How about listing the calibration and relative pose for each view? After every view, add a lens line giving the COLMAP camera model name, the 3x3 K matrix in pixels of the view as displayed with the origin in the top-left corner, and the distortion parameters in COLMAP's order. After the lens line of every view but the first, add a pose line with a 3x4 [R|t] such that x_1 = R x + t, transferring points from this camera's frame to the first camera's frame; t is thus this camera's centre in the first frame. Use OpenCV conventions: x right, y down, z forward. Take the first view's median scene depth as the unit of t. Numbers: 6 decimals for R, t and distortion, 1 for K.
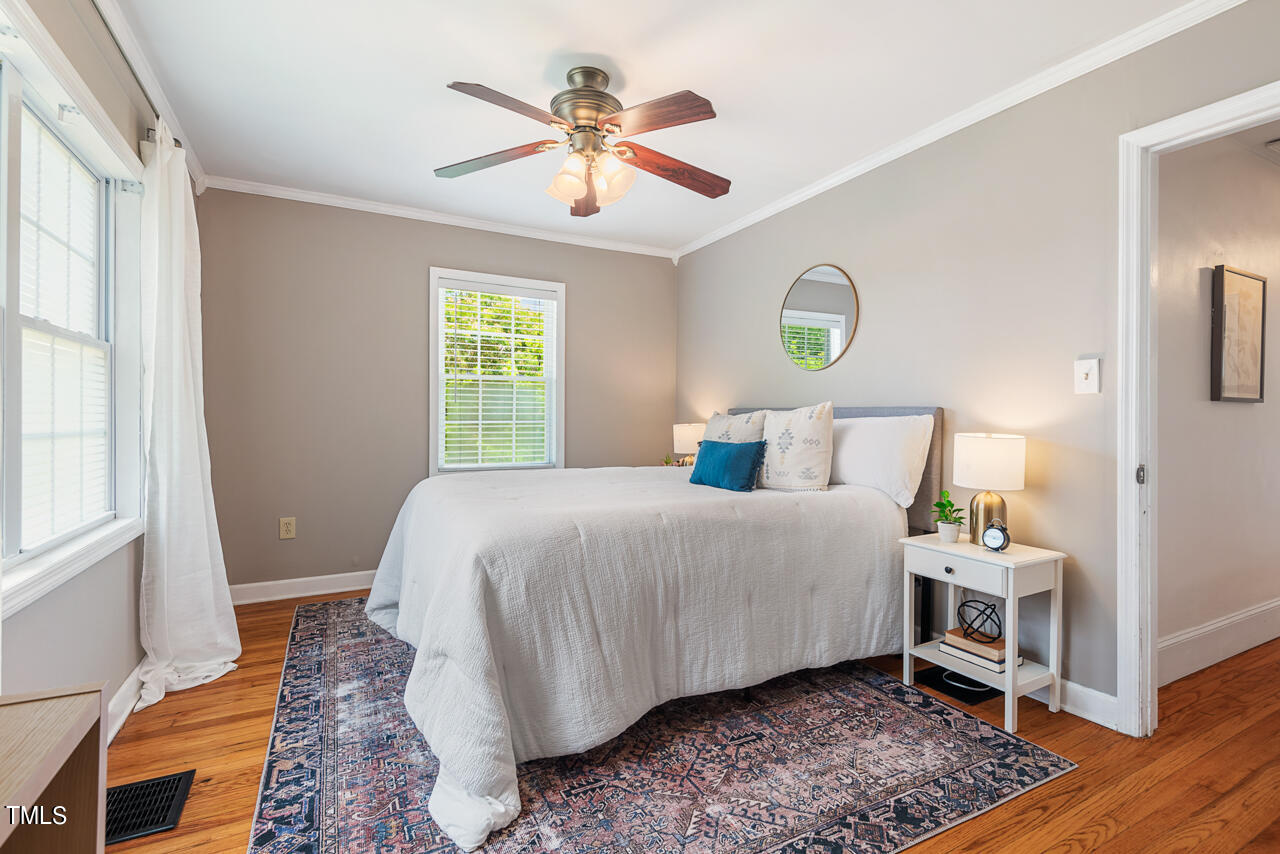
lens RADIAL K [[583.7, 0, 644.5], [0, 583.7, 420.6], [0, 0, 1]] dist [0.030647, -0.016411]
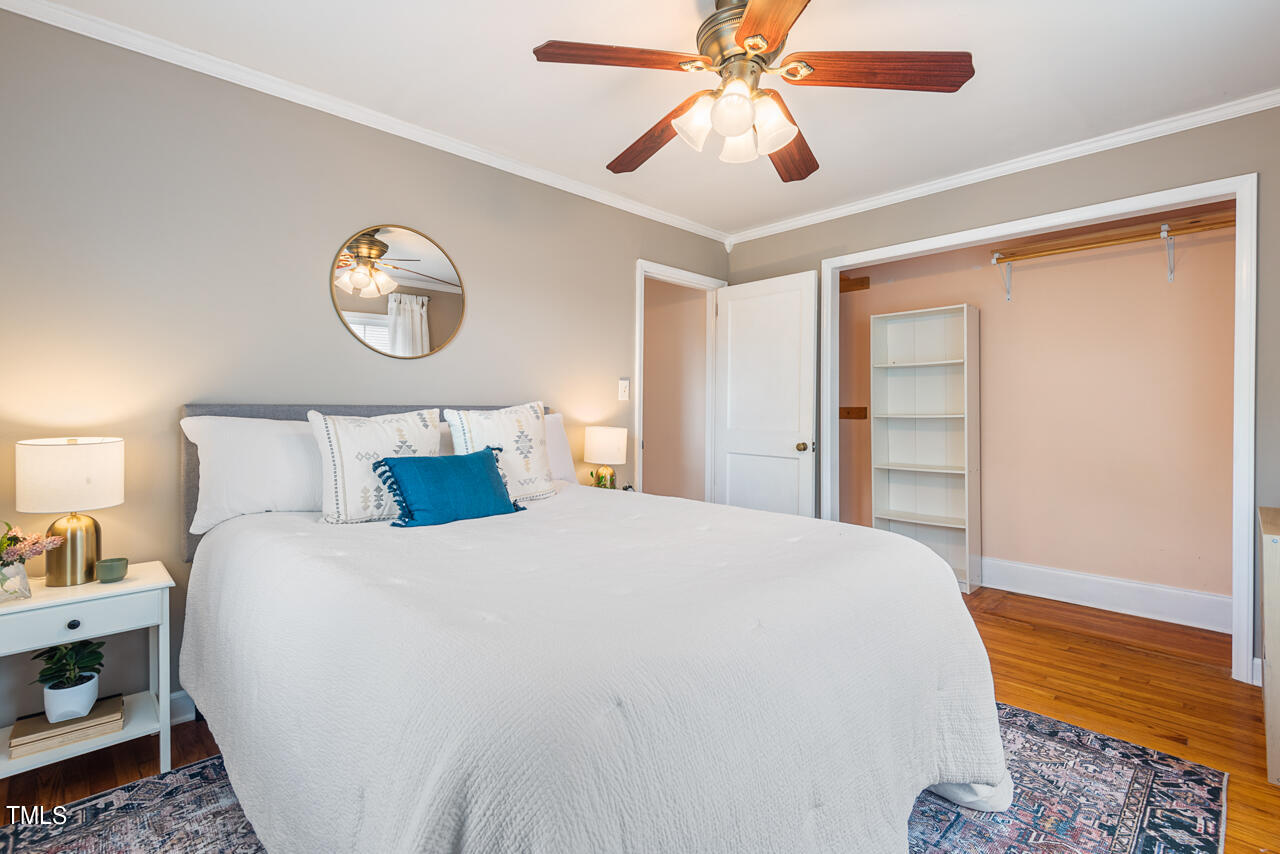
lens RADIAL K [[583.7, 0, 644.5], [0, 583.7, 420.6], [0, 0, 1]] dist [0.030647, -0.016411]
pose [[-0.278130, -0.019424, 0.960347, -1.120431], [0.009967, 0.999683, 0.023106, -0.033650], [-0.960492, 0.015998, -0.277848, 1.819379]]
